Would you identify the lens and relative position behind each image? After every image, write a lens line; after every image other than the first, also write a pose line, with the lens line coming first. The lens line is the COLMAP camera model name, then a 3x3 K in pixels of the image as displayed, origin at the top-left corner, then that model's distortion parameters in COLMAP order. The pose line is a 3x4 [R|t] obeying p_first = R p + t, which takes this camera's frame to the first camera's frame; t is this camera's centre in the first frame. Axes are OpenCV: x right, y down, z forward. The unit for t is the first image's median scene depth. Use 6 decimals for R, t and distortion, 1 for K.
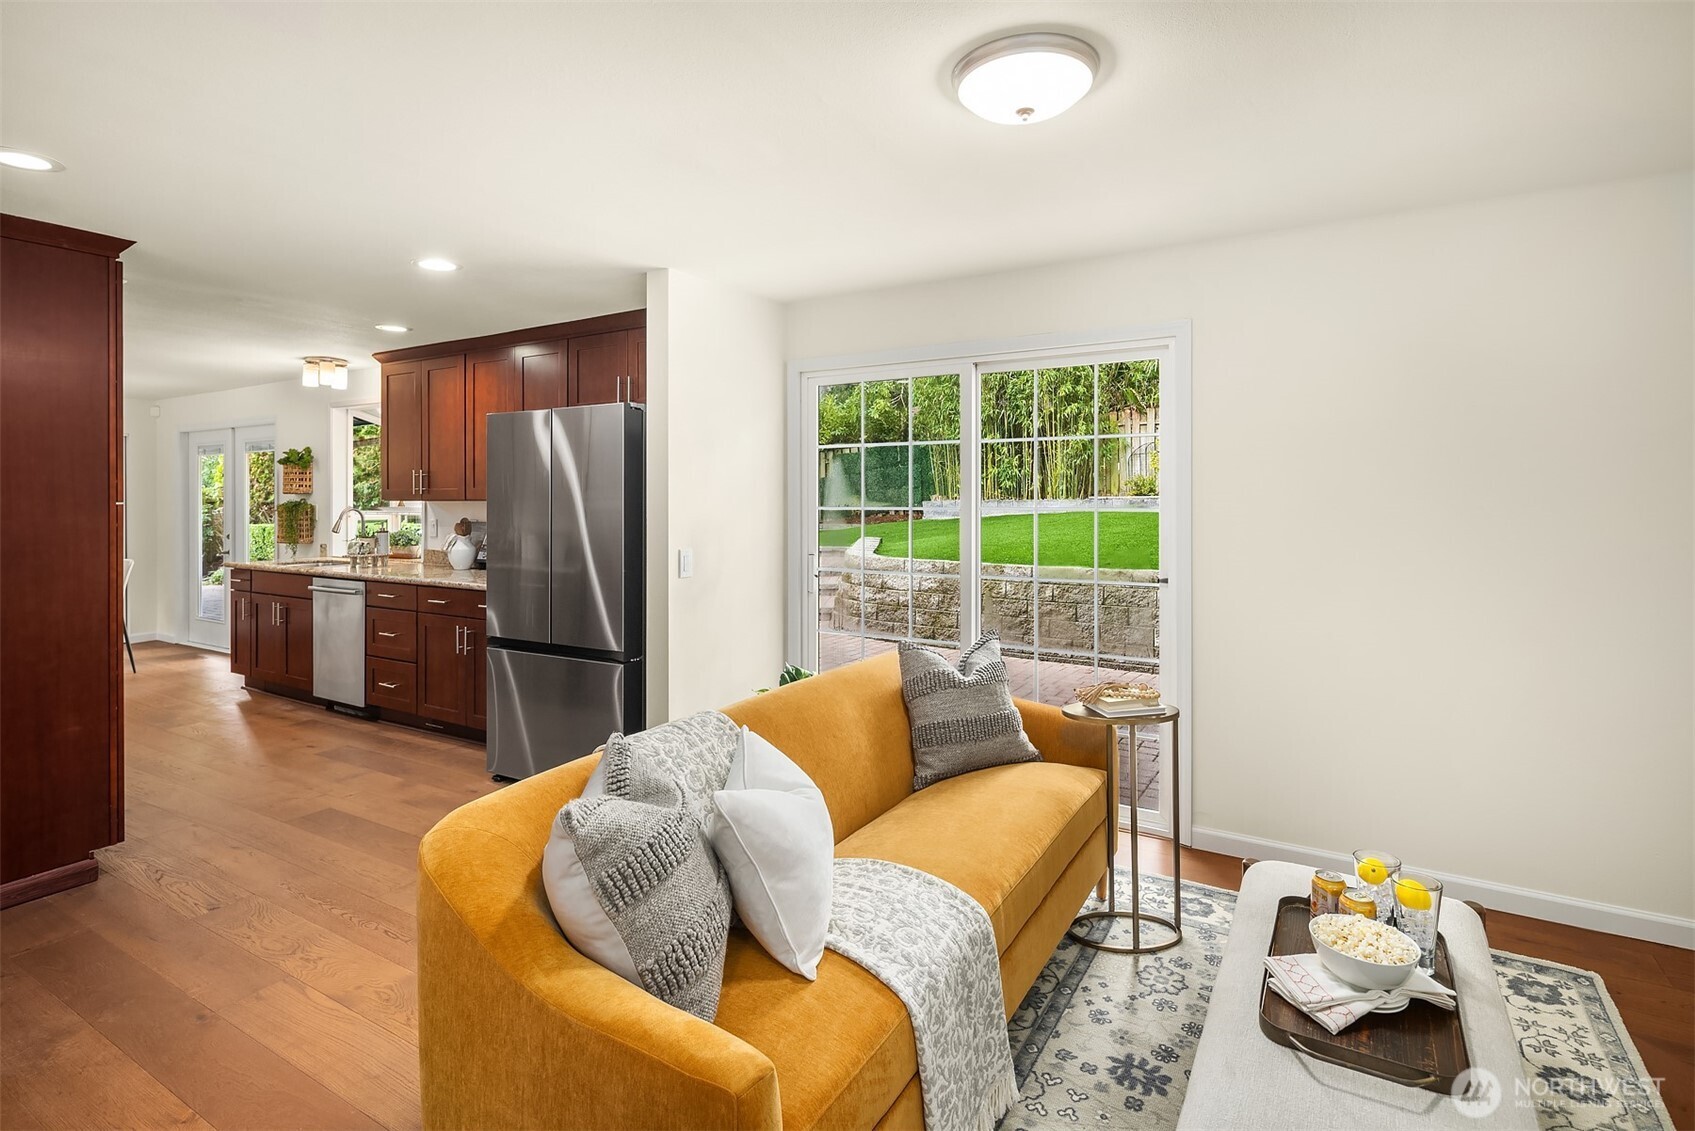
lens RADIAL K [[829.1, 0, 846.8], [0, 829.1, 493.8], [0, 0, 1]] dist [0.023092, -0.010985]
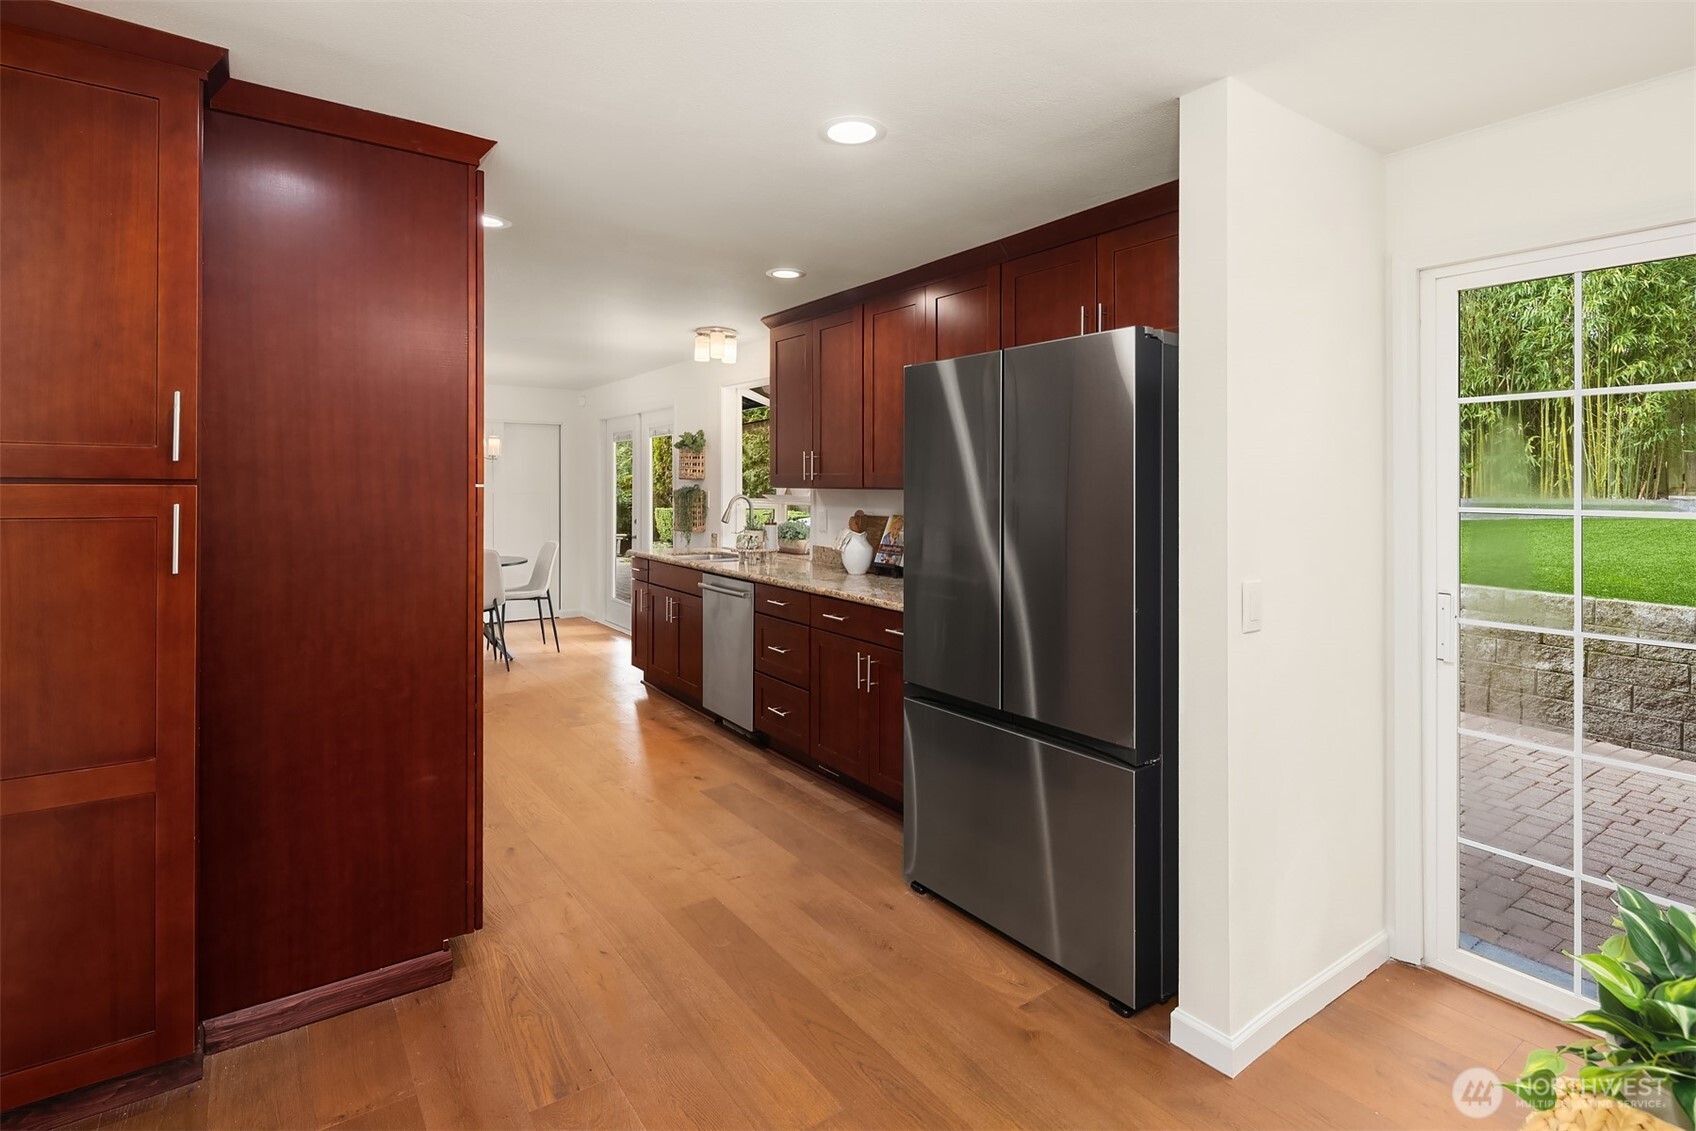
lens RADIAL K [[833.4, 0, 848.6], [0, 833.4, 538.0], [0, 0, 1]] dist [0.000041, 0.000300]
pose [[0.918184, 0.036382, -0.394480, -0.141497], [-0.011632, 0.997821, 0.064951, 0.003366], [0.395983, -0.055048, 0.916606, 0.239684]]
